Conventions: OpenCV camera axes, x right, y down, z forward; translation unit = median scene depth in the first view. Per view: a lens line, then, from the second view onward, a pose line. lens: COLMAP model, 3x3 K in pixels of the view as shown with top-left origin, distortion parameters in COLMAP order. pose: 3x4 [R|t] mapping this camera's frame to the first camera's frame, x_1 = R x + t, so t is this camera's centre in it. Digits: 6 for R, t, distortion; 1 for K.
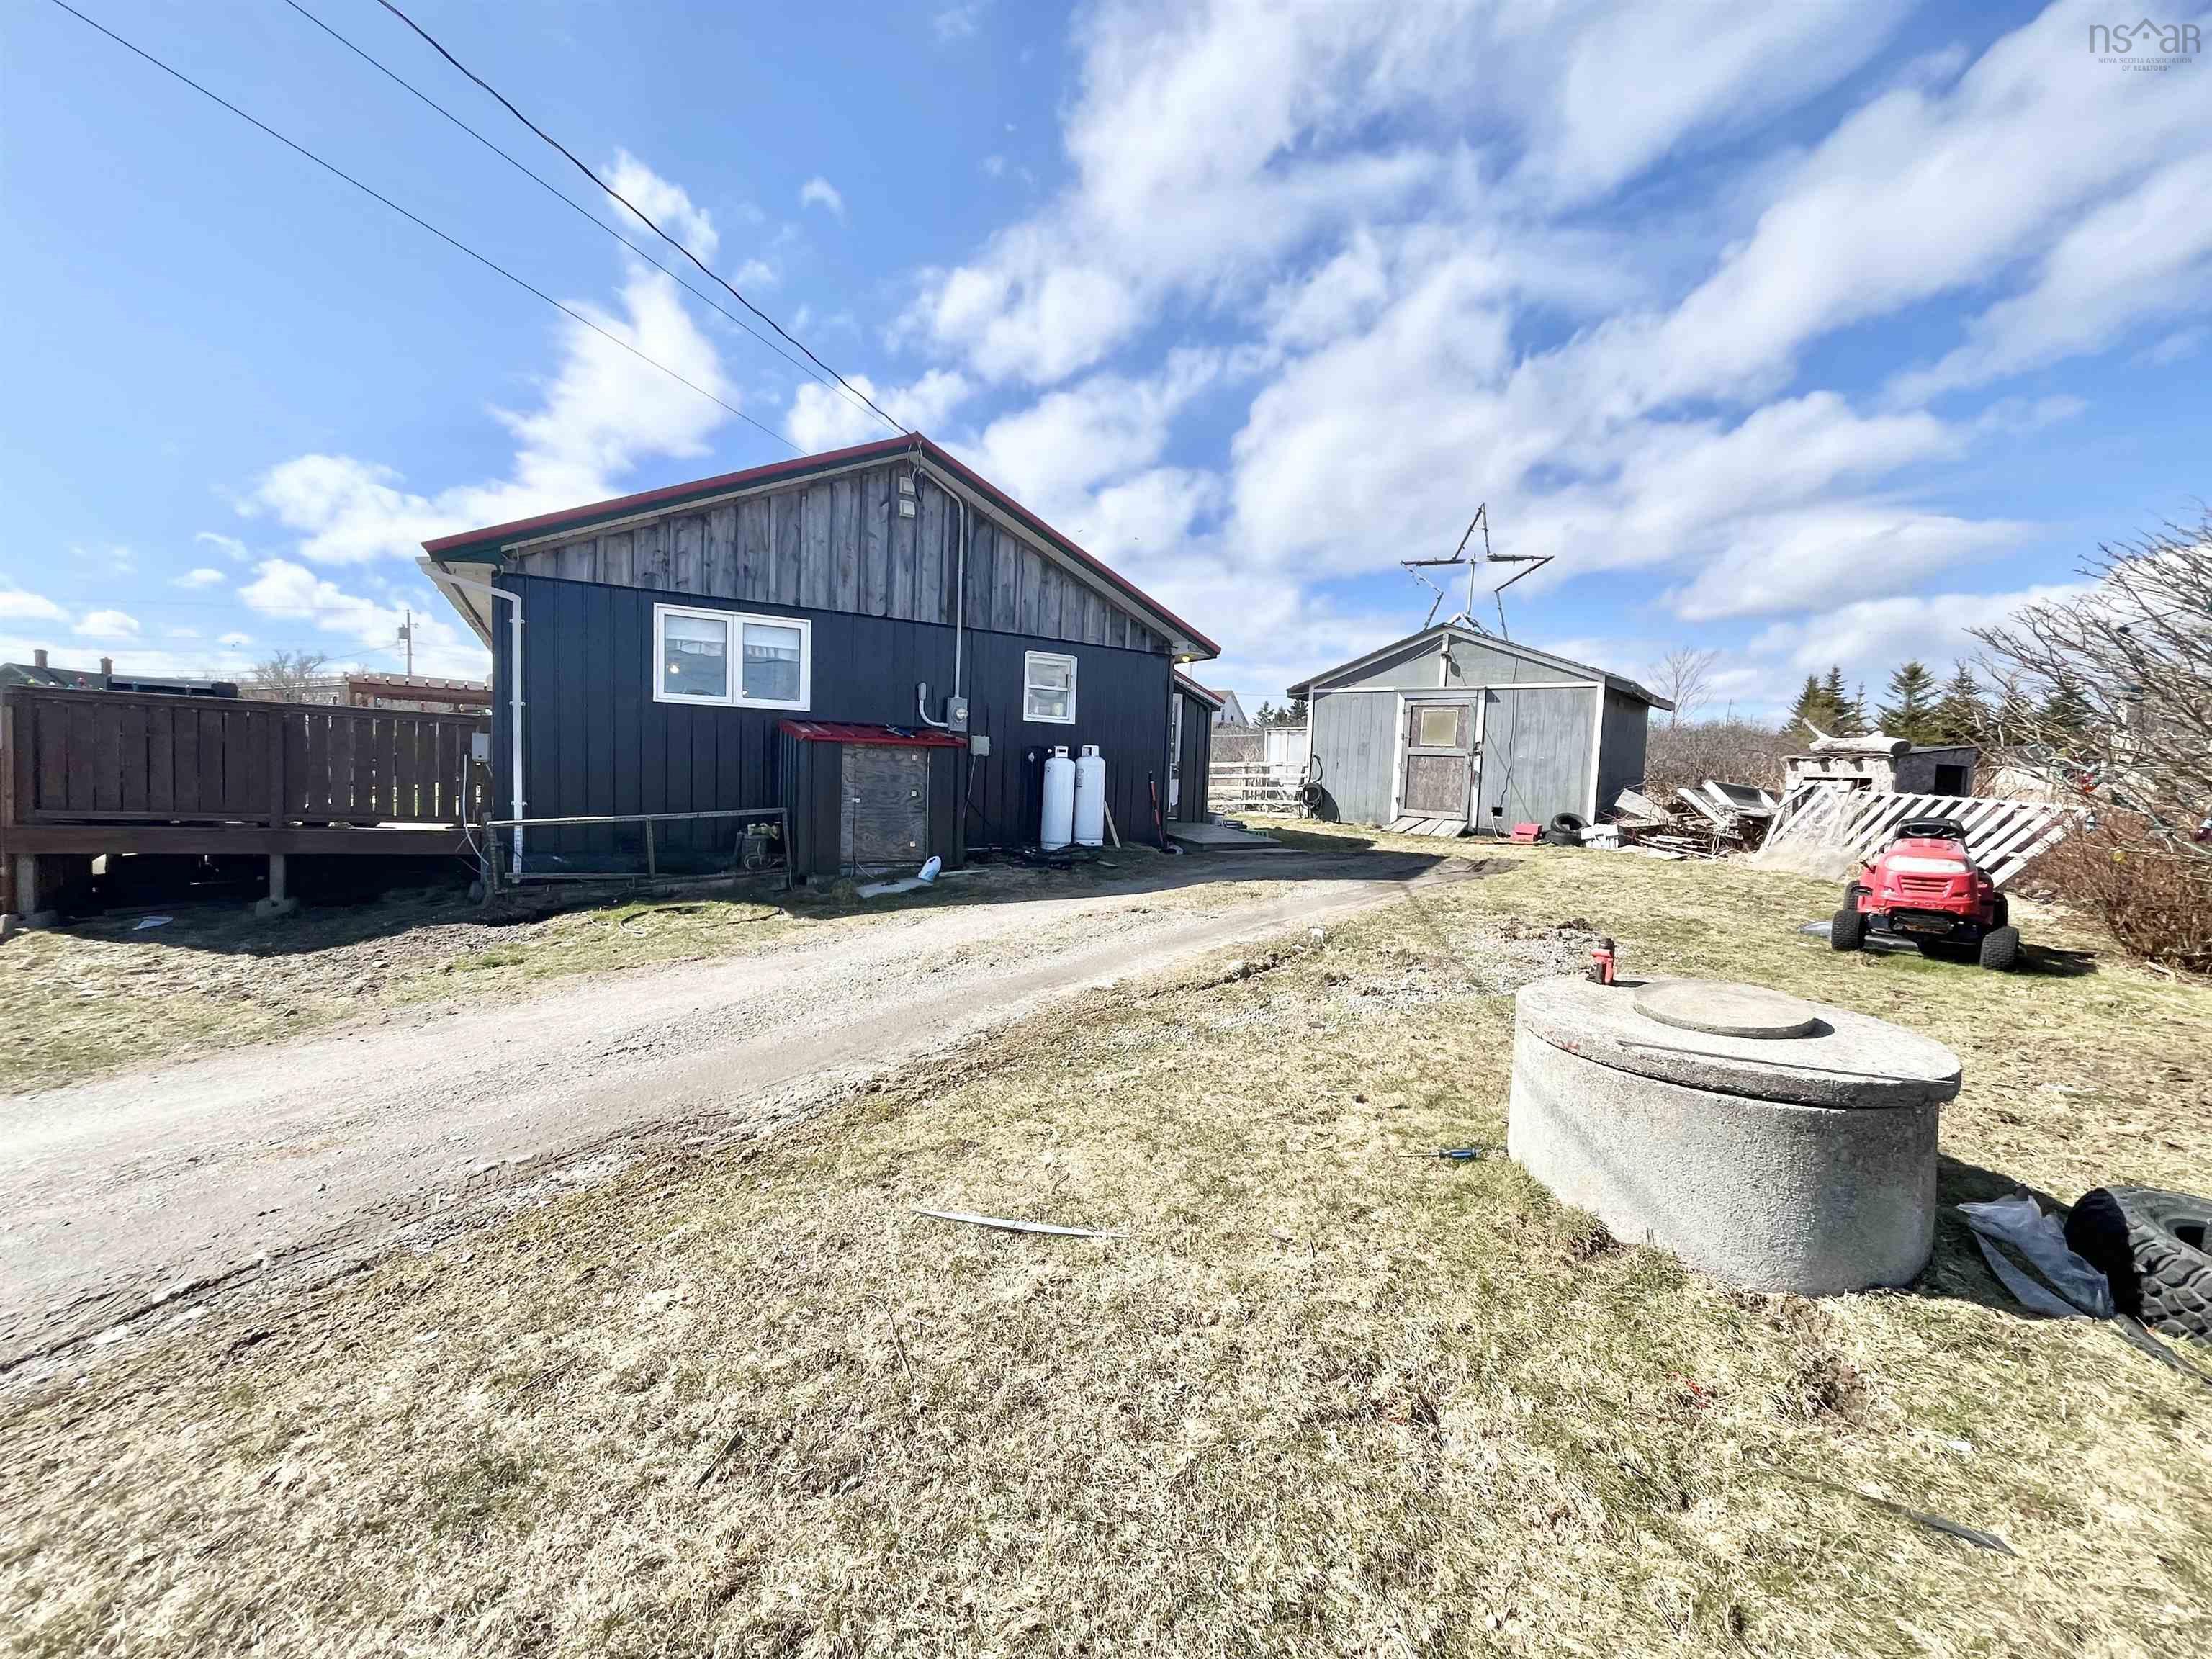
lens RADIAL K [[889.3, 0, 1102.8], [0, 889.3, 827.2], [0, 0, 1]] dist [0.003265, -0.000142]
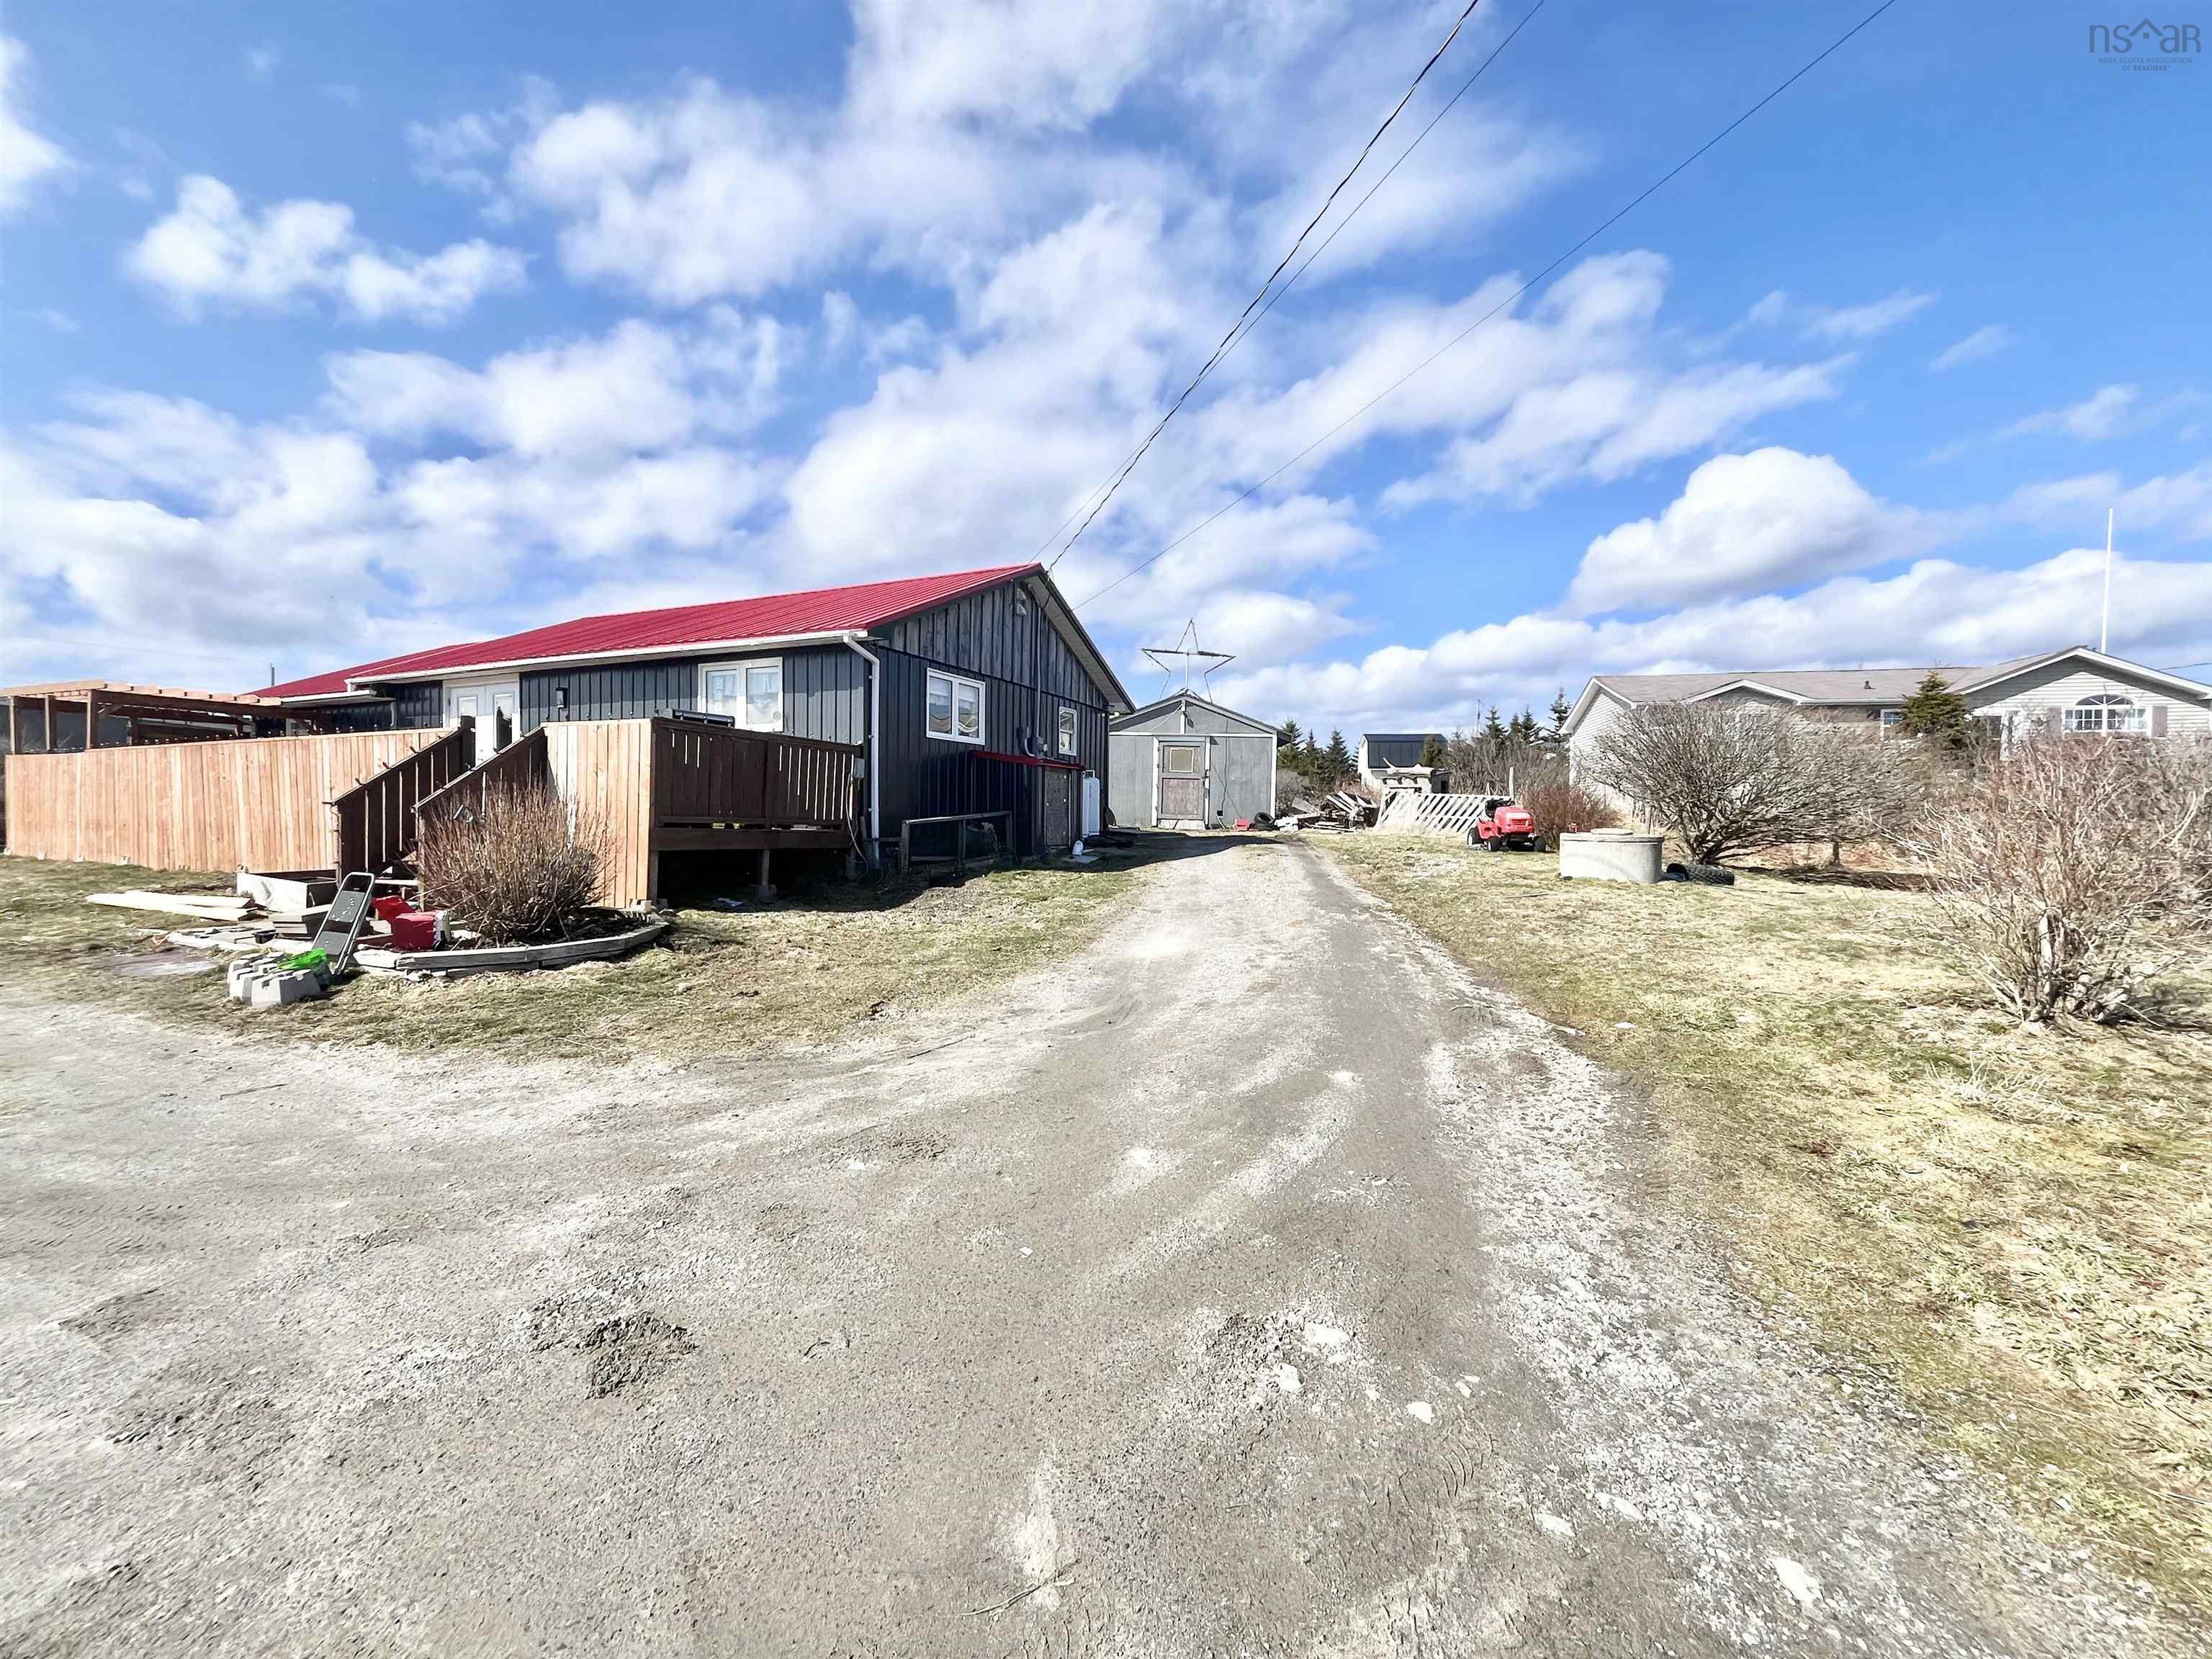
lens RADIAL K [[889.8, 0, 1097.9], [0, 889.8, 828.9], [0, 0, 1]] dist [-0.001004, -0.000323]
pose [[0.814825, -0.035064, 0.578646, -0.795979], [0.053616, 0.998449, -0.014997, 0.027181], [-0.577222, 0.043244, 0.815441, -0.207609]]
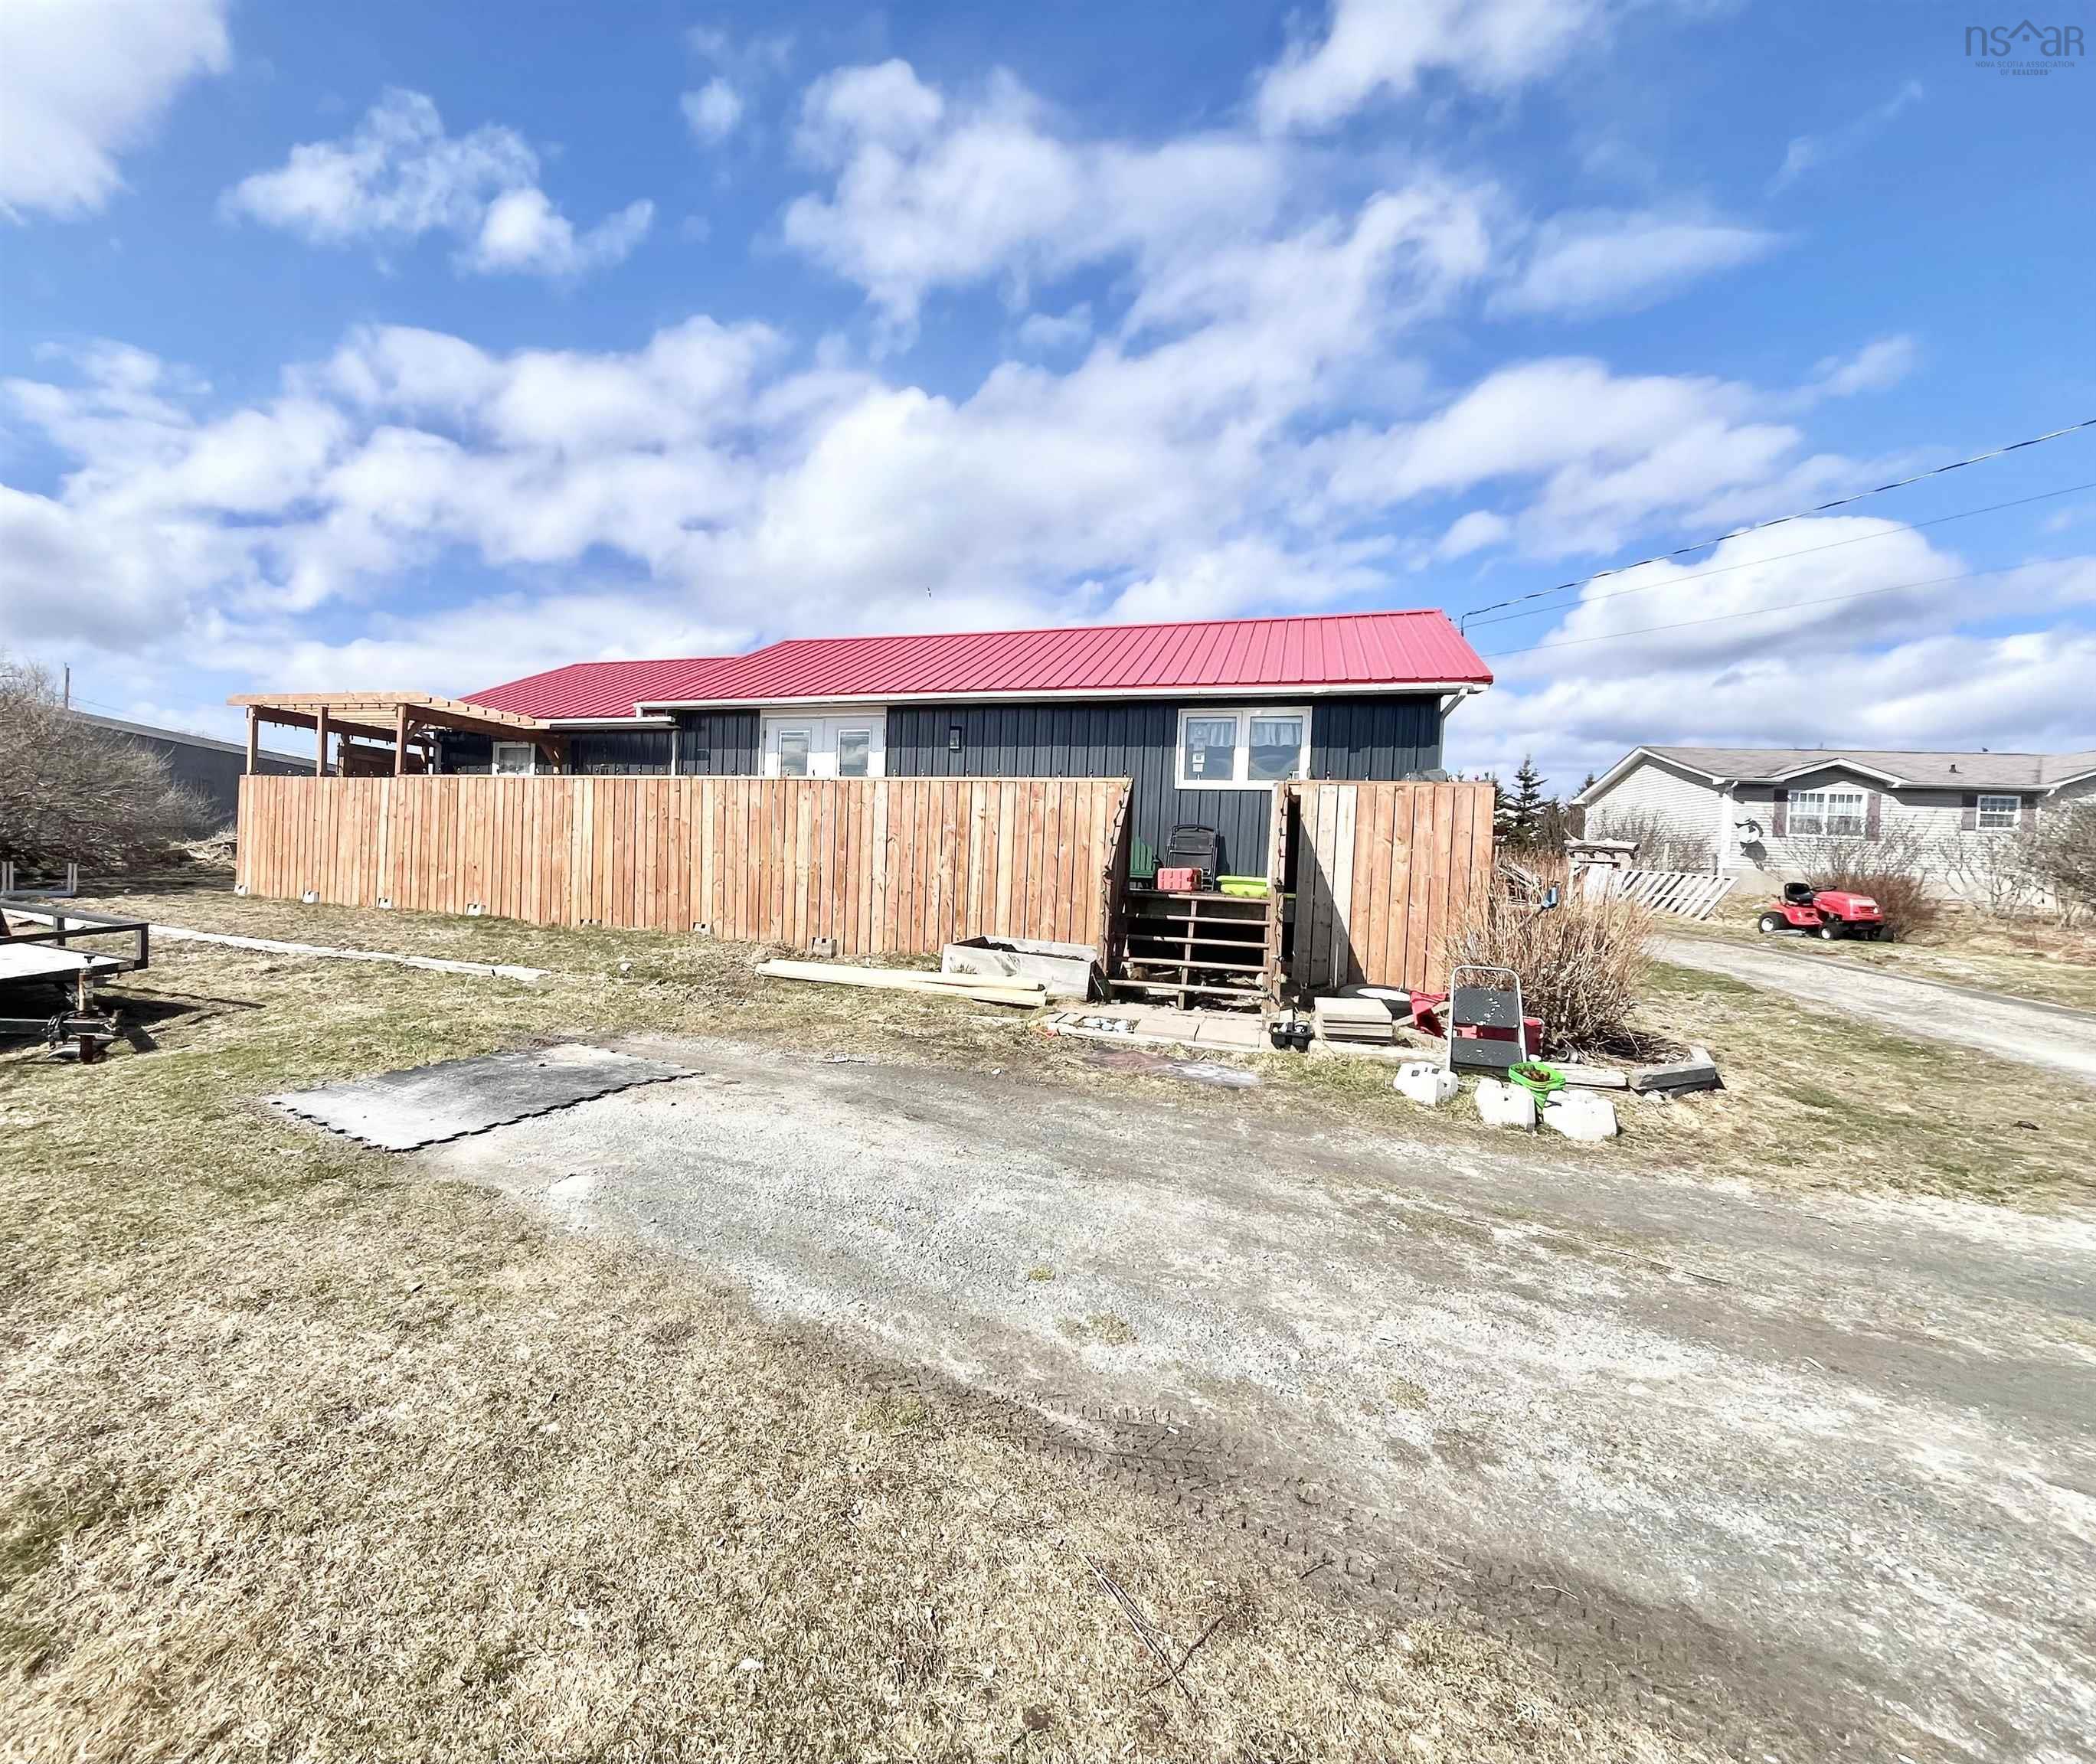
lens RADIAL K [[948.6, 0, 899.2], [0, 948.6, 841.8], [0, 0, 1]] dist [-0.001261, 0.000145]
pose [[0.782445, 0.015434, 0.622528, -1.384241], [0.019435, 0.998601, -0.049186, -0.024252], [-0.622416, 0.050584, 0.781050, 0.303969]]
